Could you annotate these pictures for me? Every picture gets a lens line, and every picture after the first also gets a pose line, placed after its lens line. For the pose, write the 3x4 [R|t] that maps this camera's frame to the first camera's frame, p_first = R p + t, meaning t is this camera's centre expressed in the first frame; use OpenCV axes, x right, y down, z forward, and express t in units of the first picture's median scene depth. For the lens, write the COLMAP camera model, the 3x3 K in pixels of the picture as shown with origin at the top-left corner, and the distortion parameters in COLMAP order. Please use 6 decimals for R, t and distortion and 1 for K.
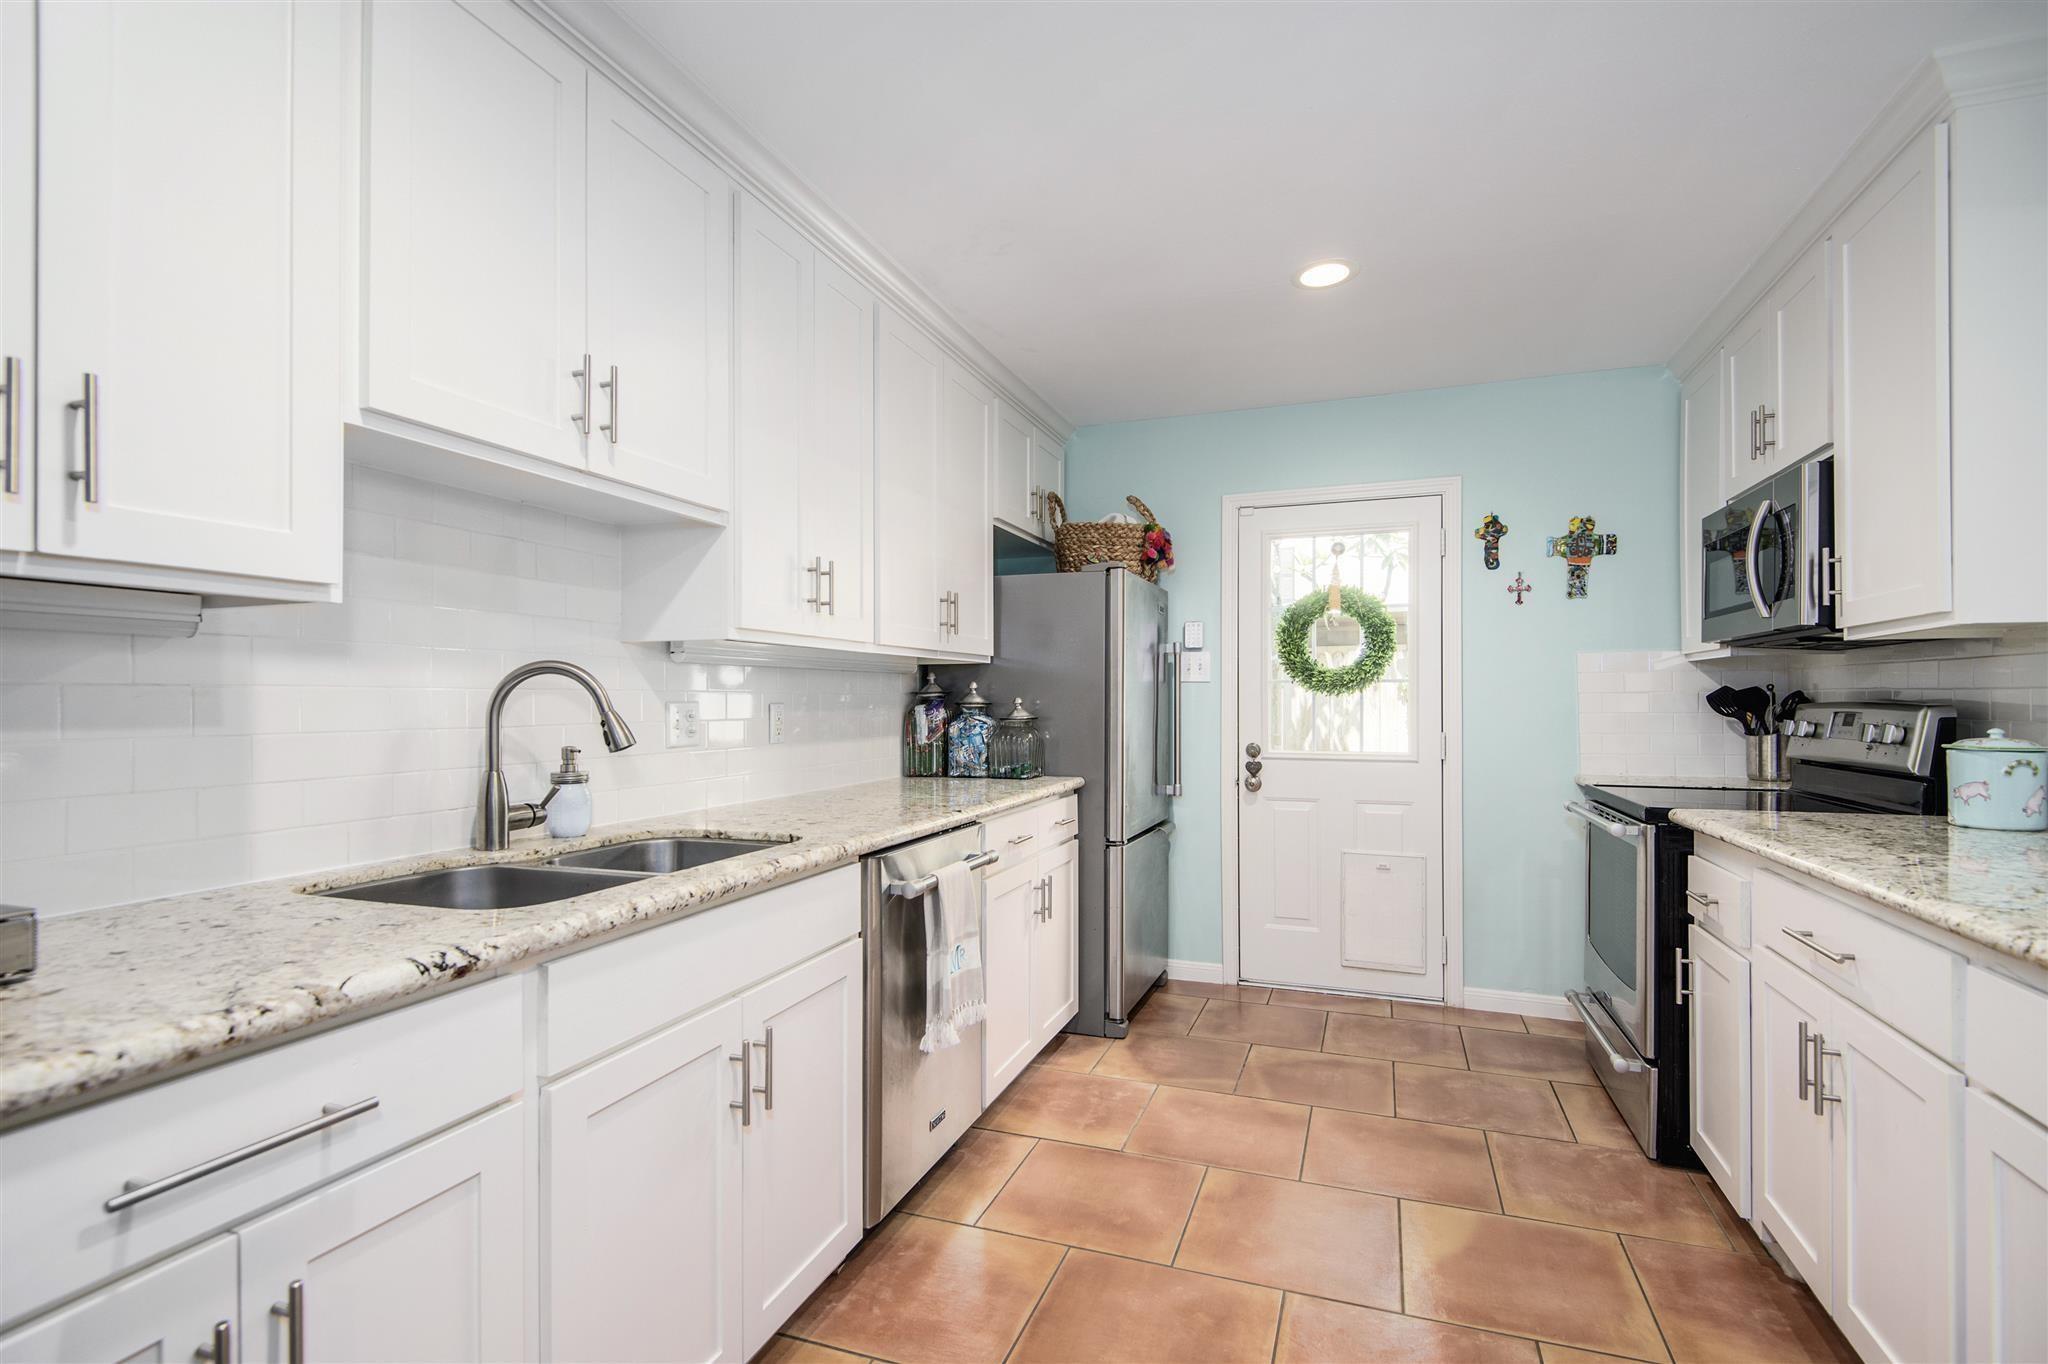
lens RADIAL K [[918.7, 0, 1032.1], [0, 918.7, 679.3], [0, 0, 1]] dist [0.033807, -0.024708]
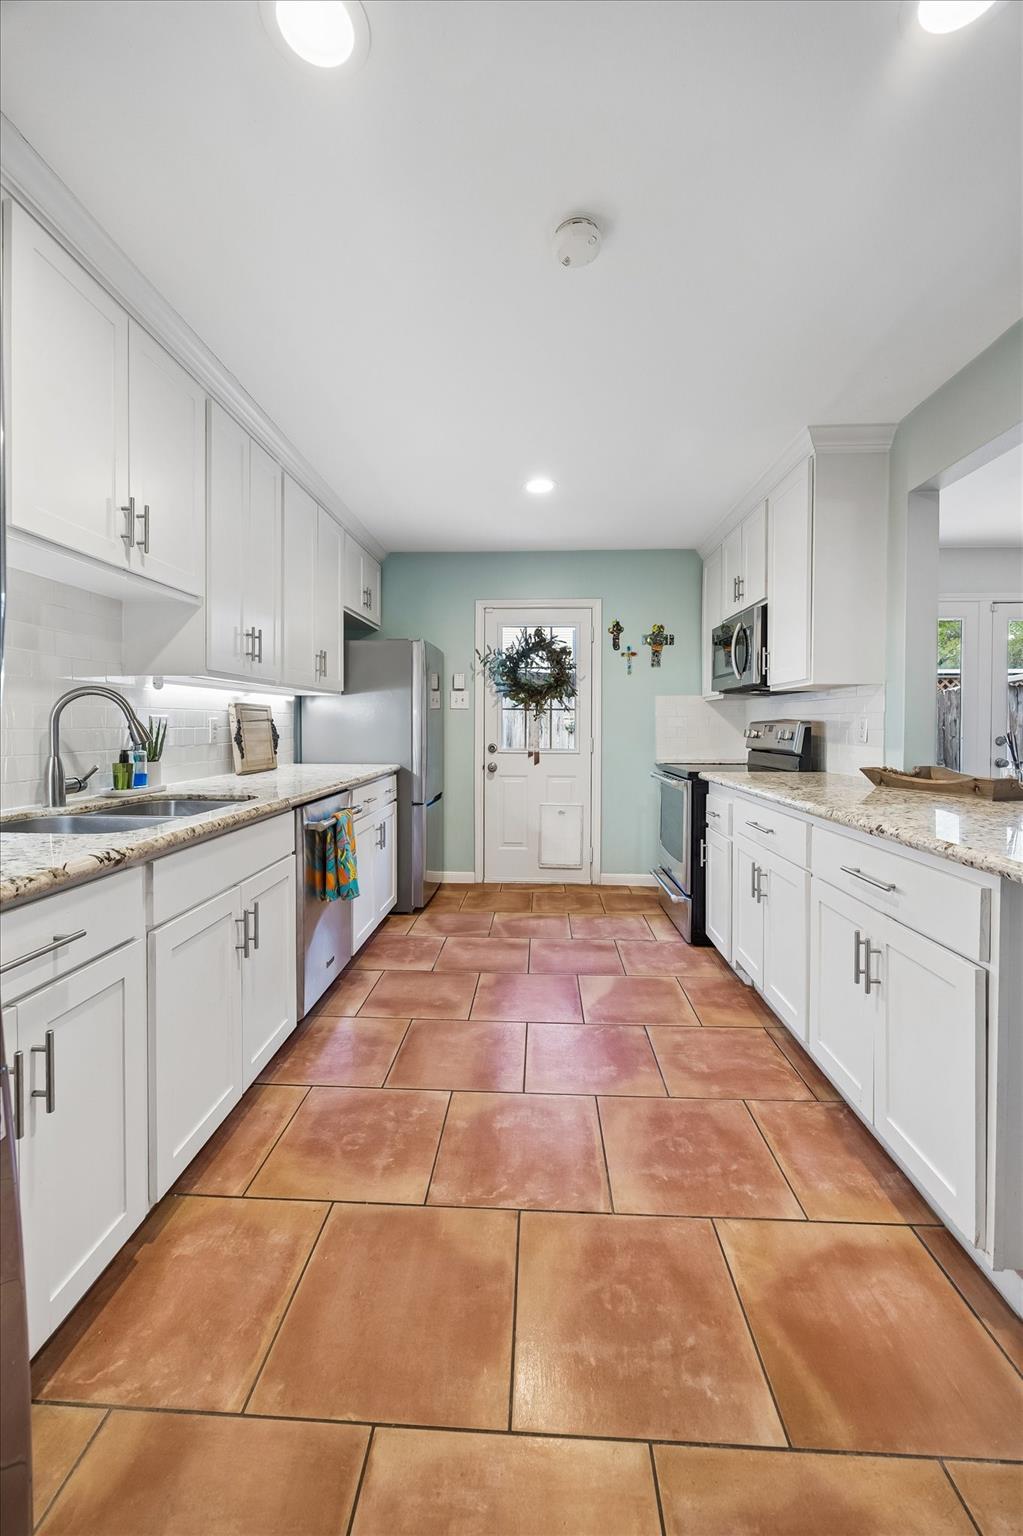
lens RADIAL K [[593.5, 0, 502.7], [0, 593.5, 716.2], [0, 0, 1]] dist [-0.002139, -0.000147]
pose [[0.956218, 0.007077, 0.292571, -0.114802], [-0.009974, 0.999915, 0.008411, 0.010606], [-0.292487, -0.010961, 0.956207, -0.126733]]
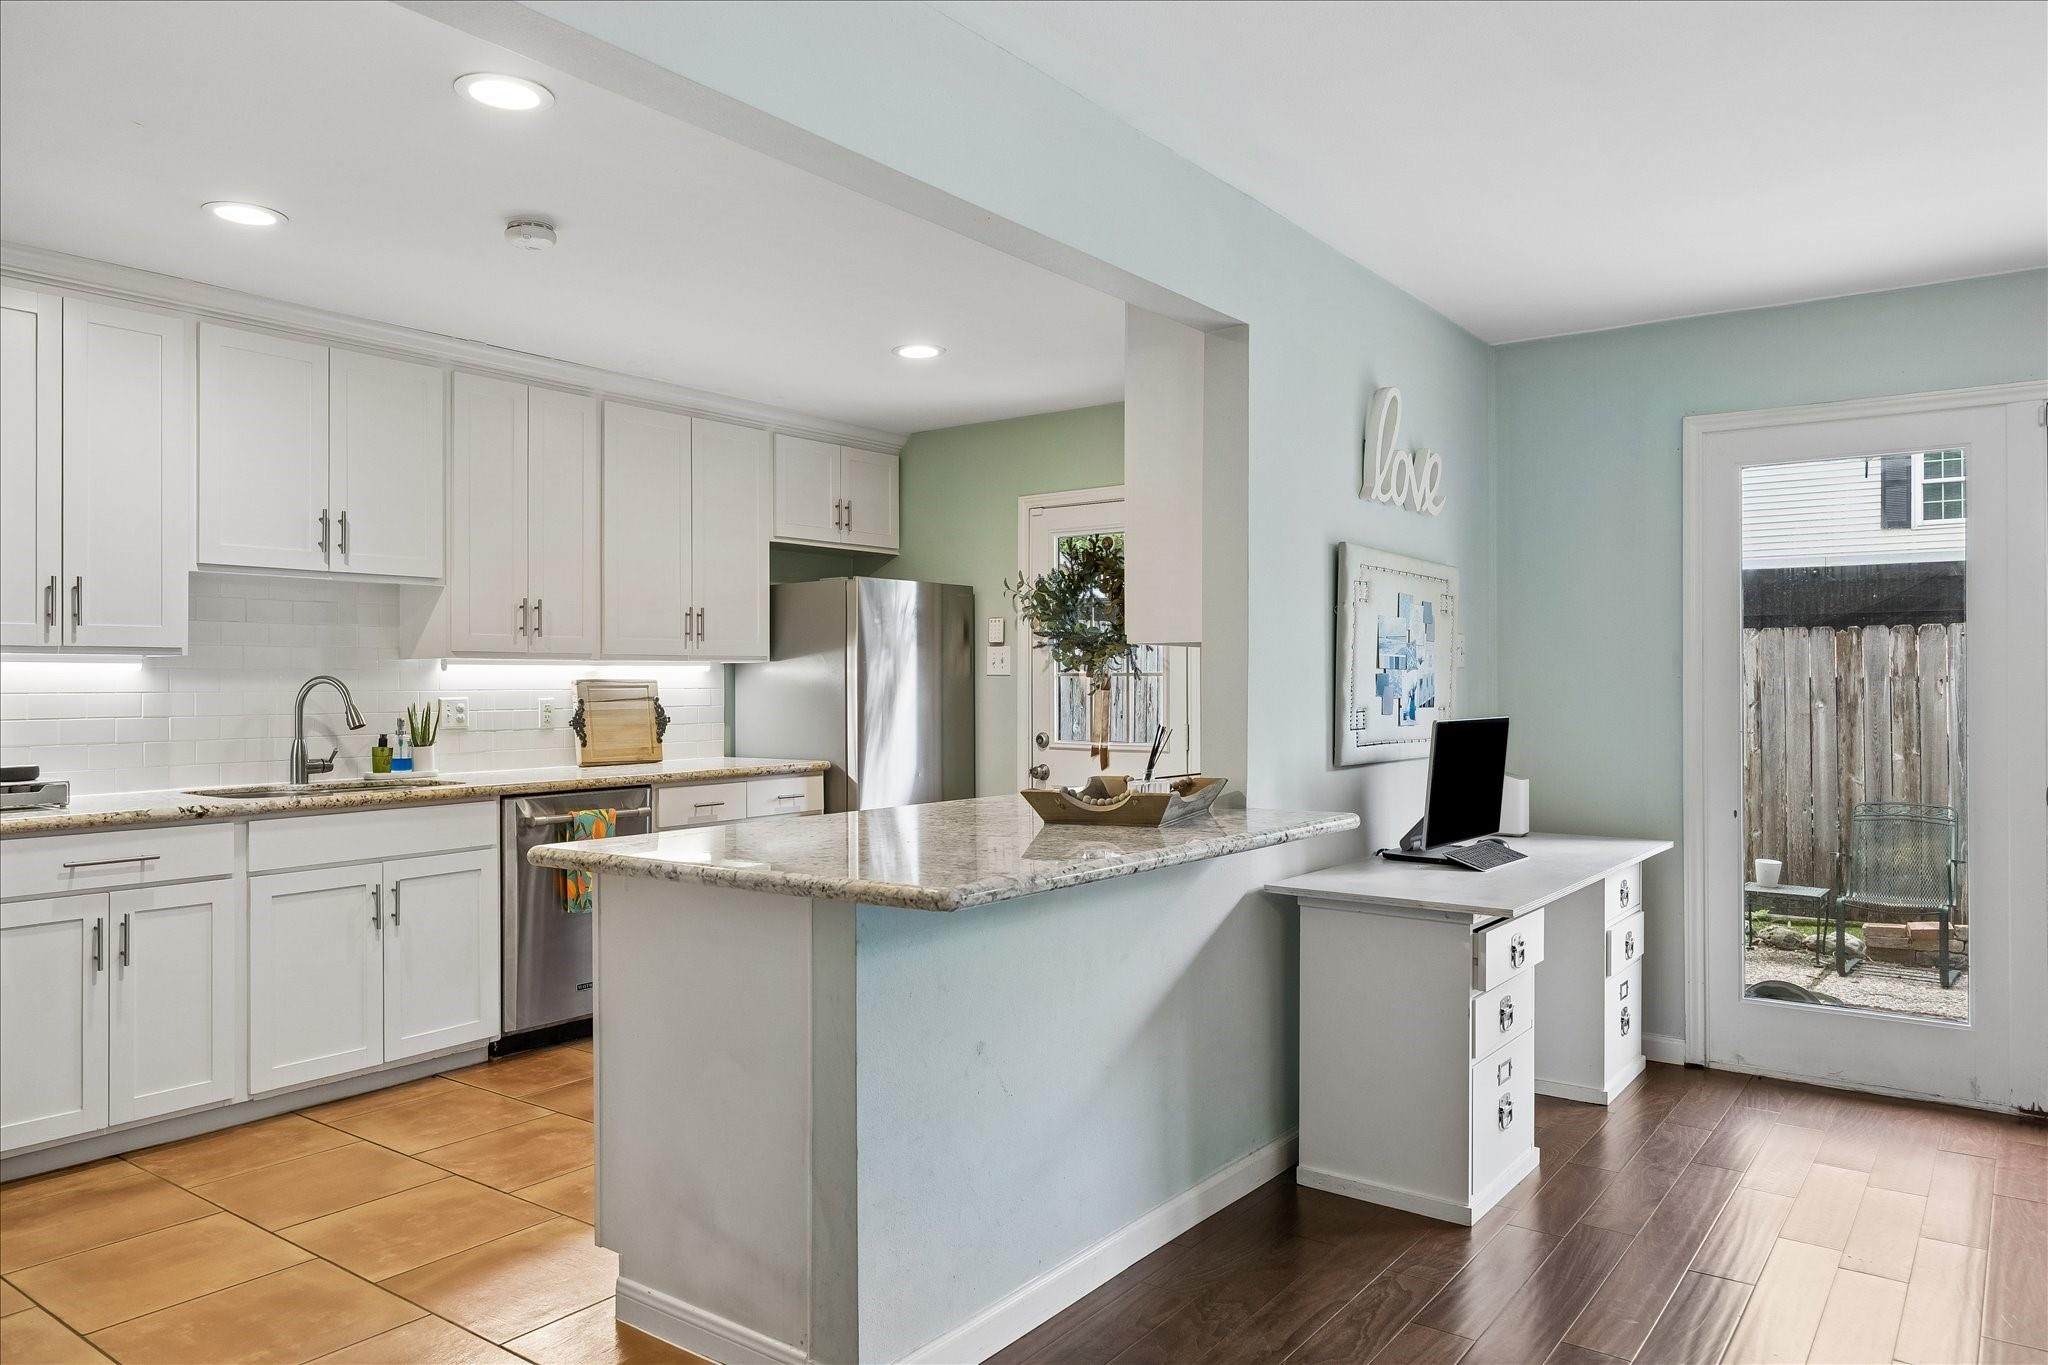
lens RADIAL K [[1351.0, 0, 1022.8], [0, 1351.0, 626.0], [0, 0, 1]] dist [-0.000111, 0.000248]
pose [[0.957855, -0.017222, -0.286737, 1.119490], [0.011508, 0.999700, -0.021600, -0.034451], [0.287023, 0.017390, 0.957766, -0.803249]]
